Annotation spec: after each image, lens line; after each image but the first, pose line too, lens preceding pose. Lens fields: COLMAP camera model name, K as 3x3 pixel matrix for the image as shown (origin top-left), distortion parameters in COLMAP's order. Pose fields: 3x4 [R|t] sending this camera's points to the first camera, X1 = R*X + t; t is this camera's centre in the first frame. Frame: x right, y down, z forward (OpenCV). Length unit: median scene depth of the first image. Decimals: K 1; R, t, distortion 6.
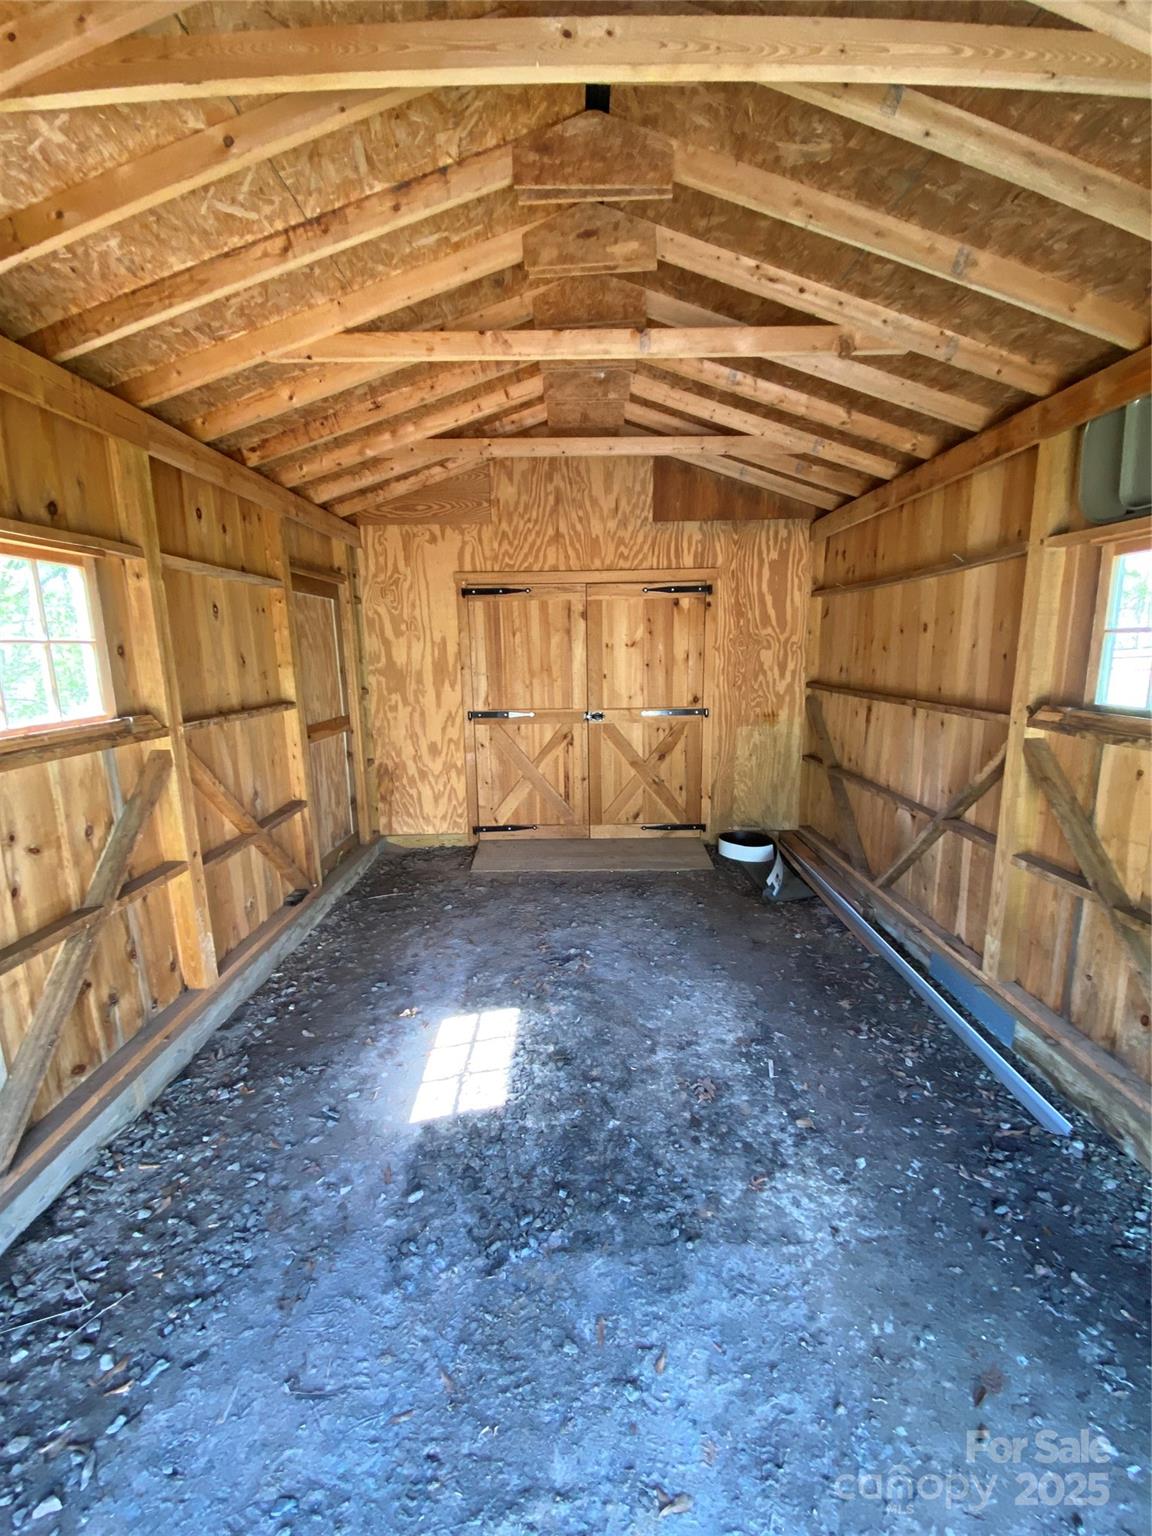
lens RADIAL K [[629.2, 0, 578.5], [0, 629.2, 770.3], [0, 0, 1]] dist [-0.010201, -0.001415]
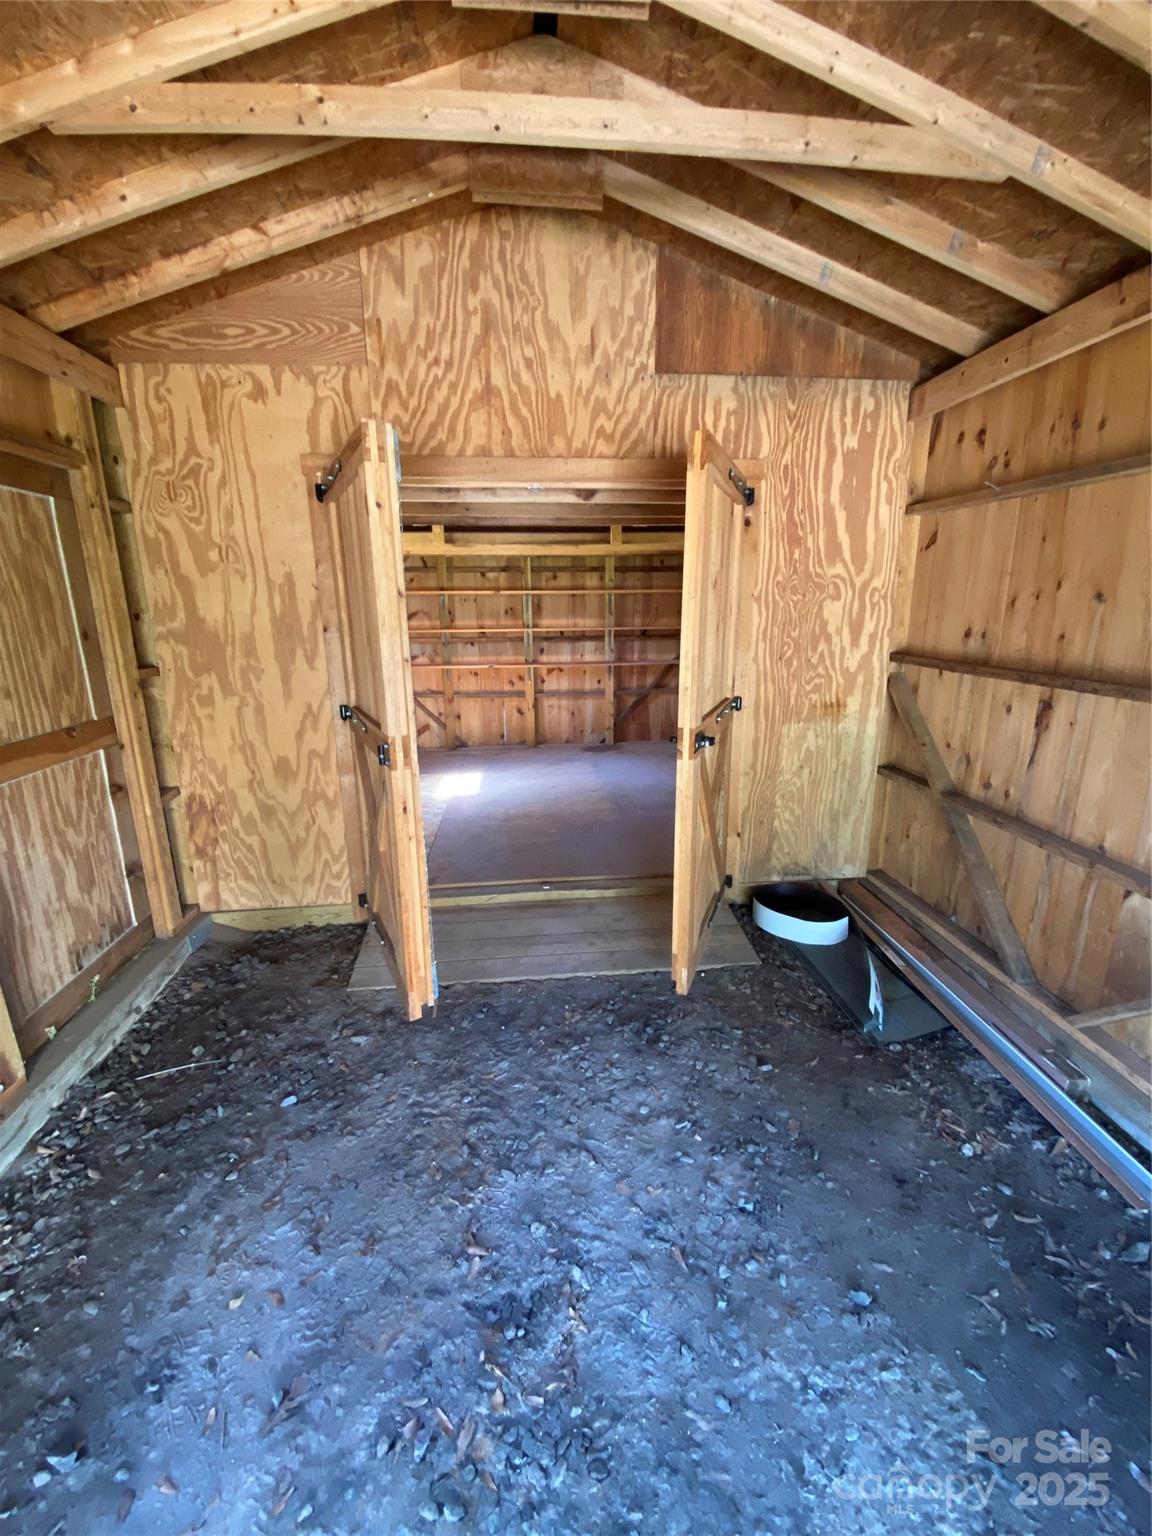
lens RADIAL K [[629.2, 0, 583.1], [0, 629.2, 762.4], [0, 0, 1]] dist [-0.010201, -0.001415]
pose [[0.994533, -0.020429, 0.102405, -0.013028], [0.014703, 0.998302, 0.056365, -0.071900], [-0.103383, -0.054551, 0.993145, 0.407626]]
